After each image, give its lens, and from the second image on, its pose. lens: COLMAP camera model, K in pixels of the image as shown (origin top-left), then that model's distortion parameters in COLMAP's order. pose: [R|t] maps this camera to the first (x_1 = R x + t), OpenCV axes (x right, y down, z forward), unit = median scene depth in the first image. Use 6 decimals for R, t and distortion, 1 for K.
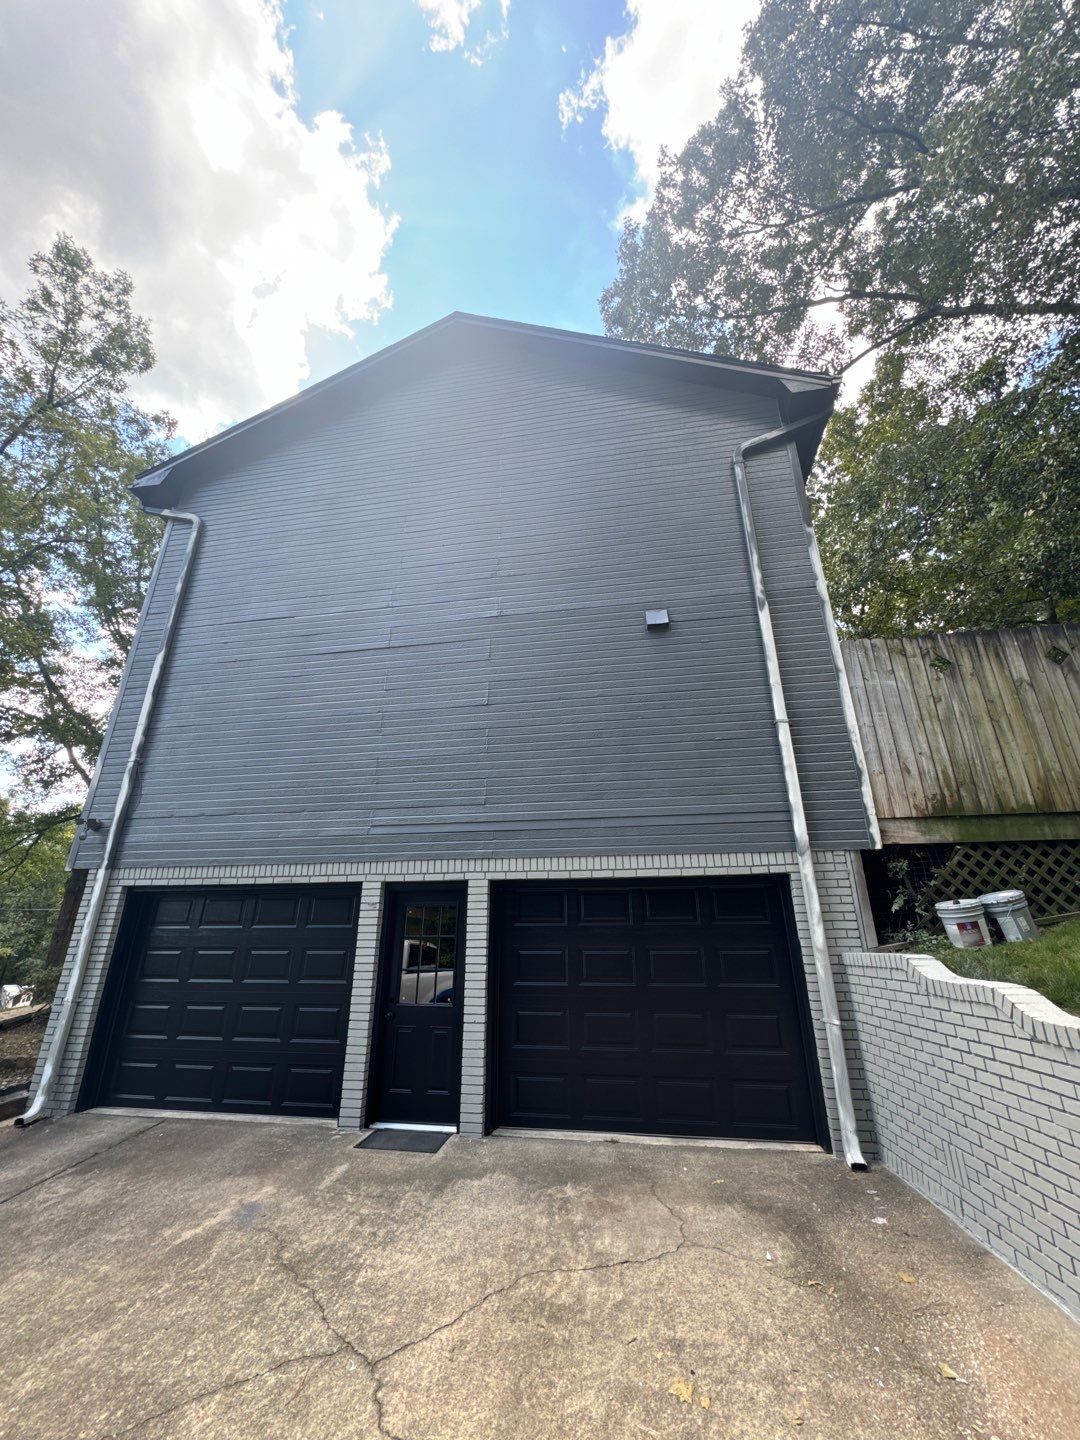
lens RADIAL K [[579.3, 0, 540.0], [0, 579.3, 720.0], [0, 0, 1]] dist [-0.001331, 0.000418]
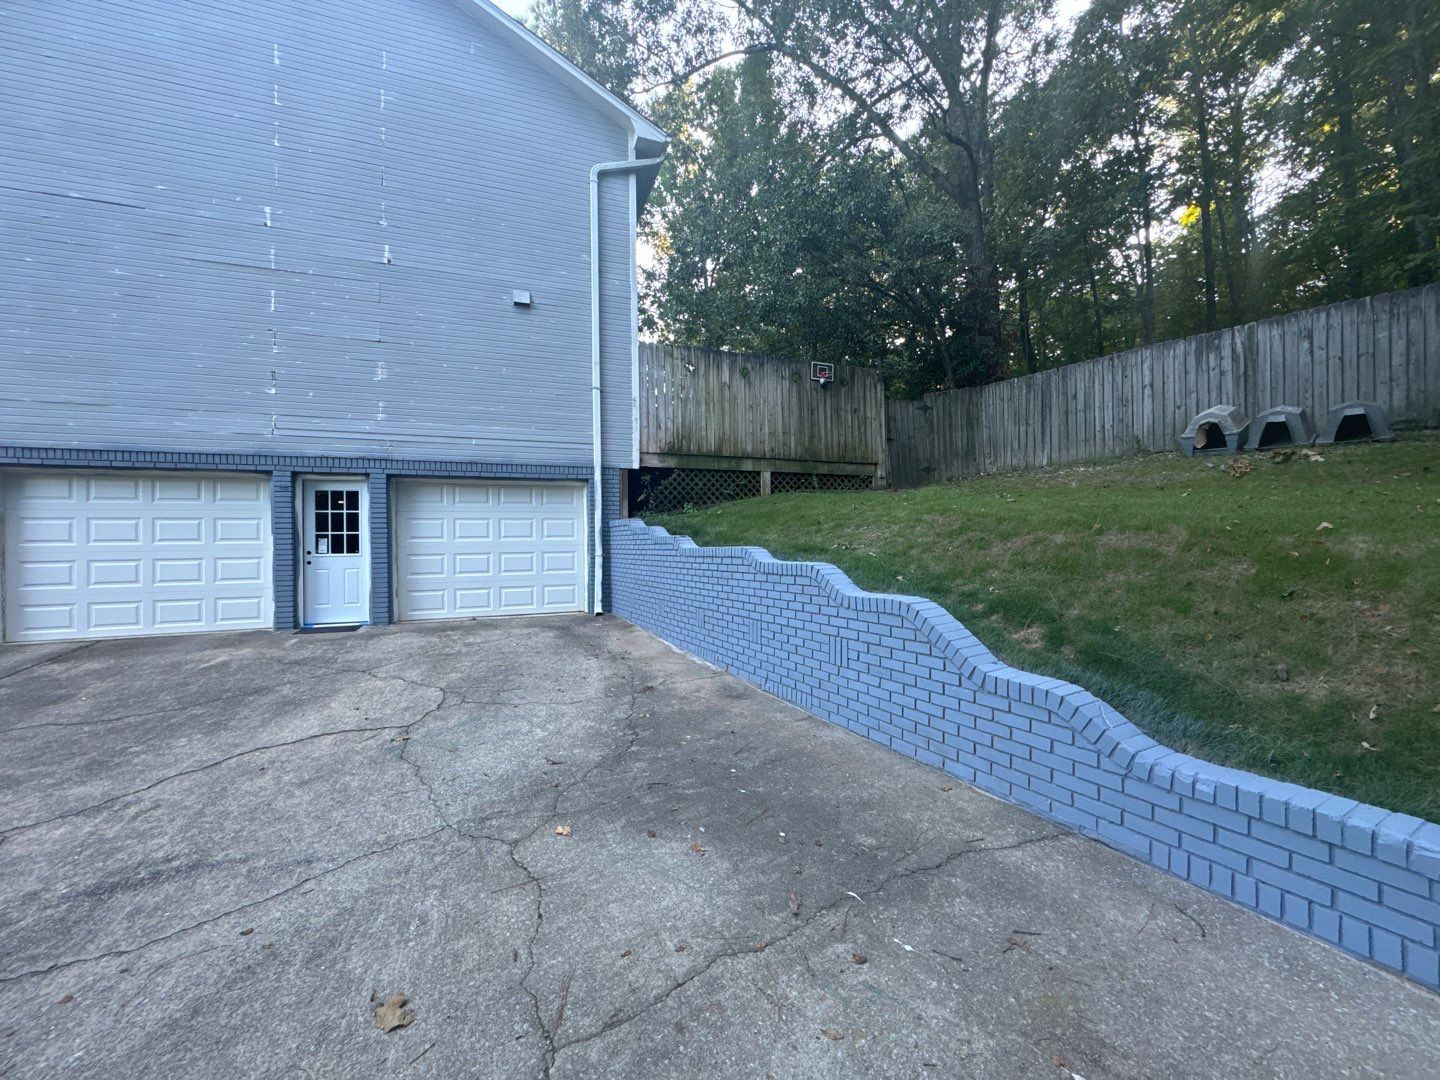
lens RADIAL K [[574.9, 0, 722.4], [0, 574.9, 538.9], [0, 0, 1]] dist [-0.005714, -0.000008]
pose [[0.858353, -0.005215, 0.513033, -0.108750], [-0.176977, 0.935565, 0.305610, -0.162661], [-0.481569, -0.353116, 0.802122, -0.625484]]
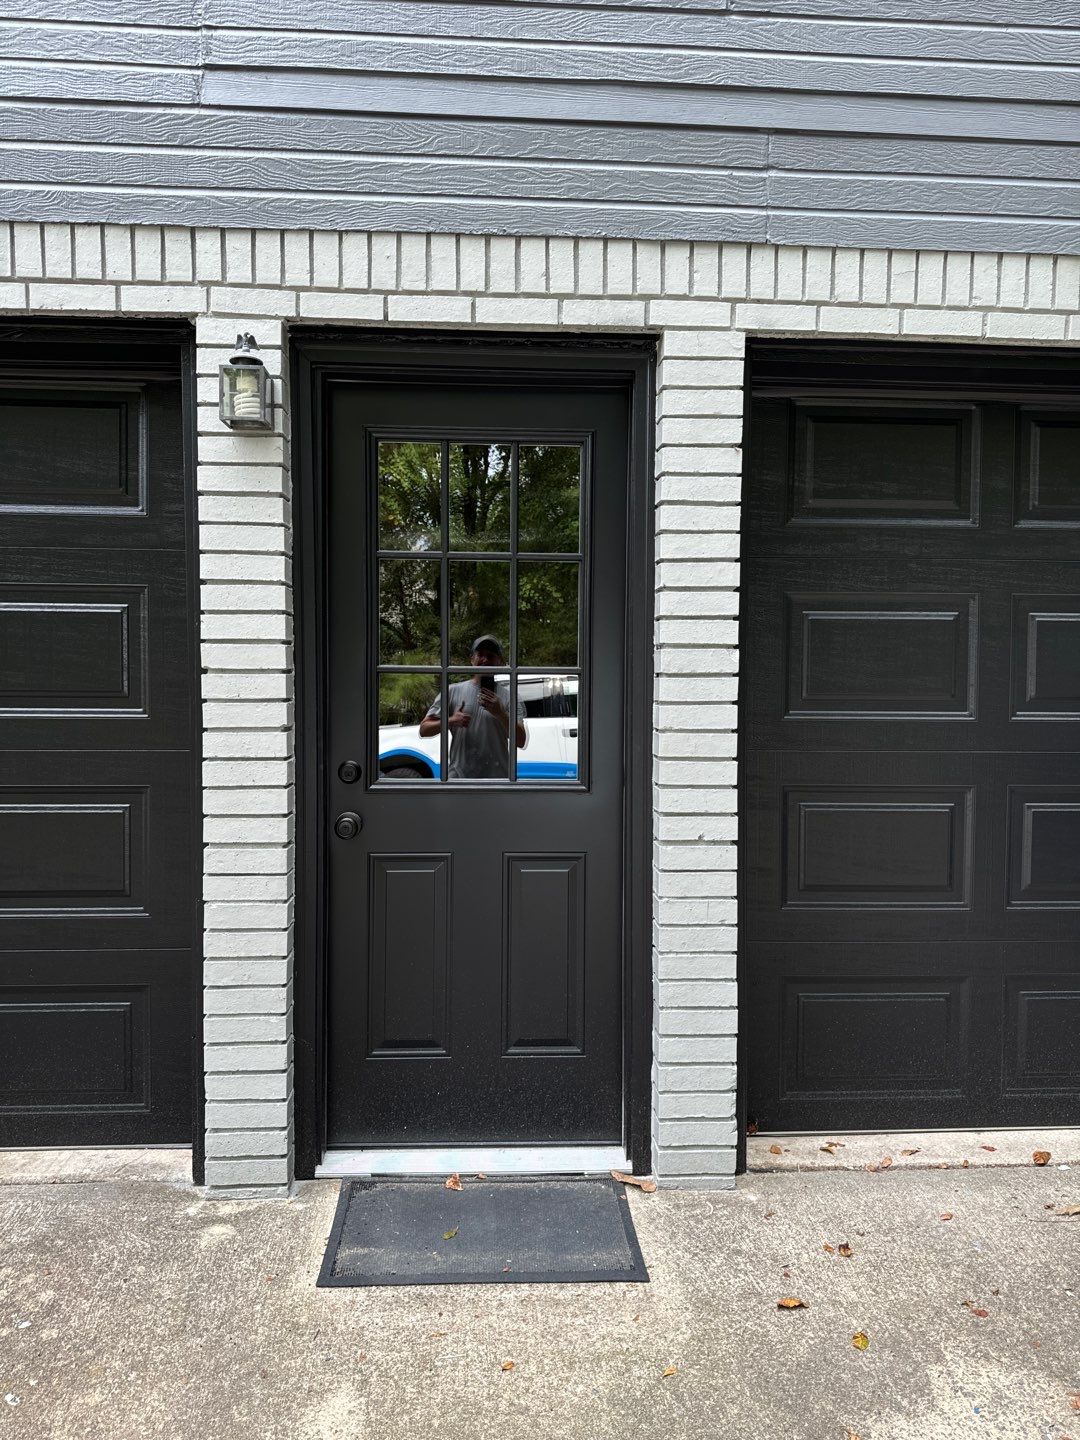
lens RADIAL K [[1015.4, 0, 540.0], [0, 1015.4, 720.0], [0, 0, 1]] dist [0.089604, -0.144010]
pose [[0.973113, 0.000385, 0.230327, -0.288235], [-0.092311, 0.916824, 0.388474, 0.276229], [-0.211020, -0.399291, 0.892209, 0.582140]]
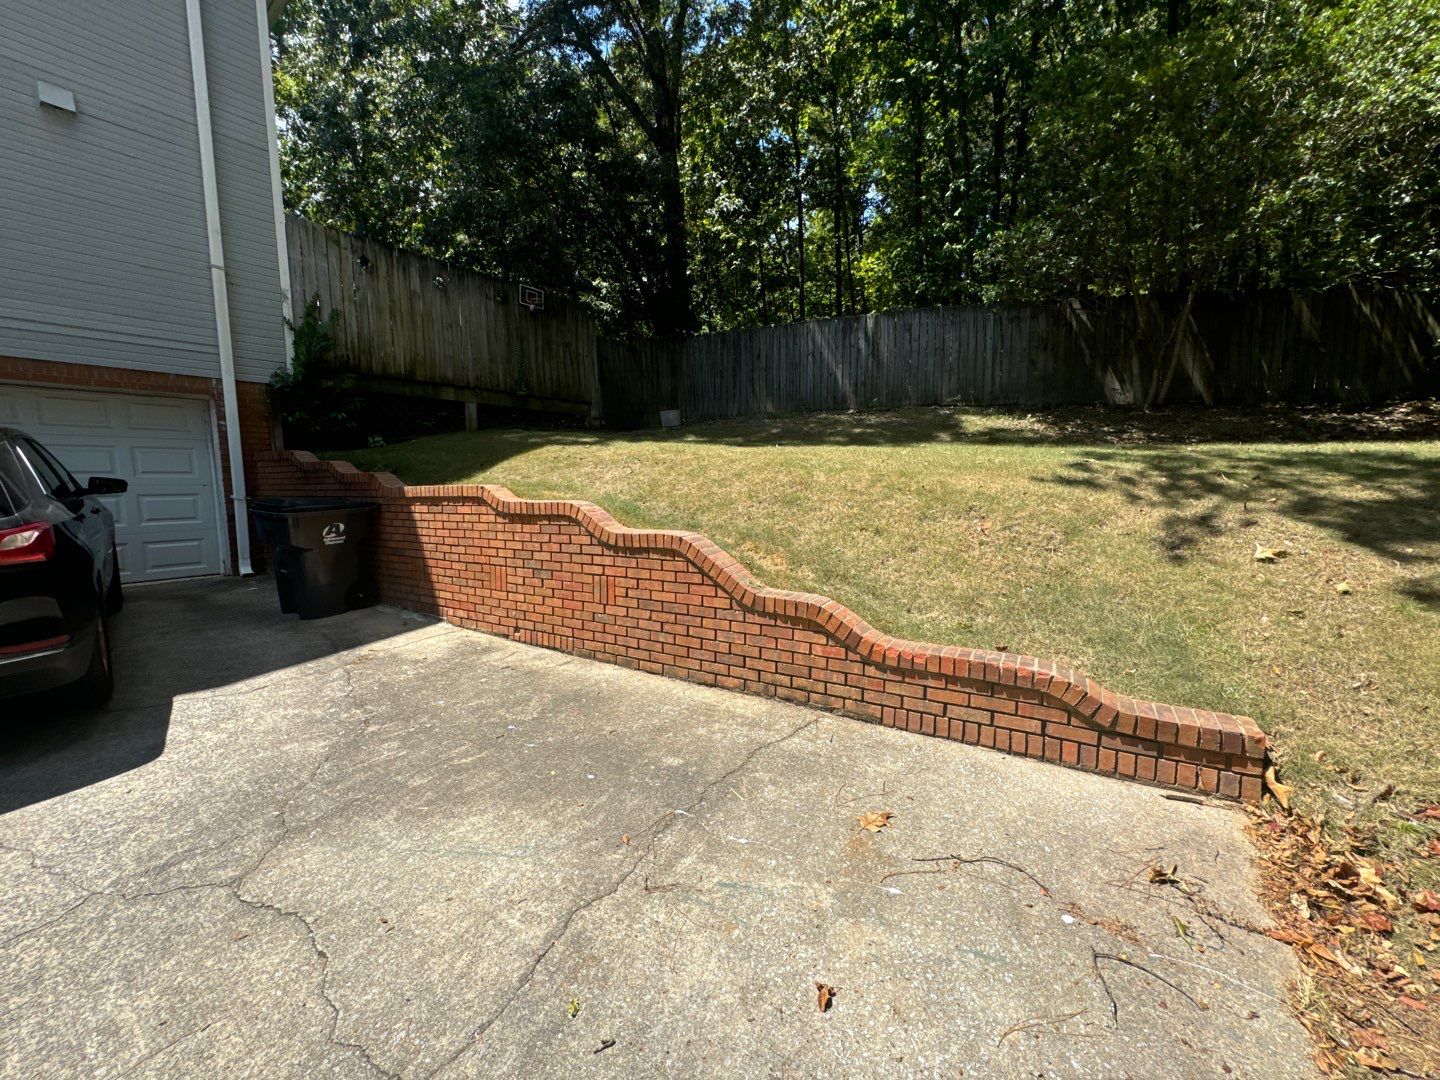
lens RADIAL K [[571.5, 0, 728.2], [0, 571.5, 541.2], [0, 0, 1]] dist [-0.004859, 0.000189]
pose [[0.471066, -0.092191, 0.877267, -0.160956], [-0.313343, 0.912173, 0.264115, -0.125171], [-0.824569, -0.399301, 0.400806, -0.550415]]
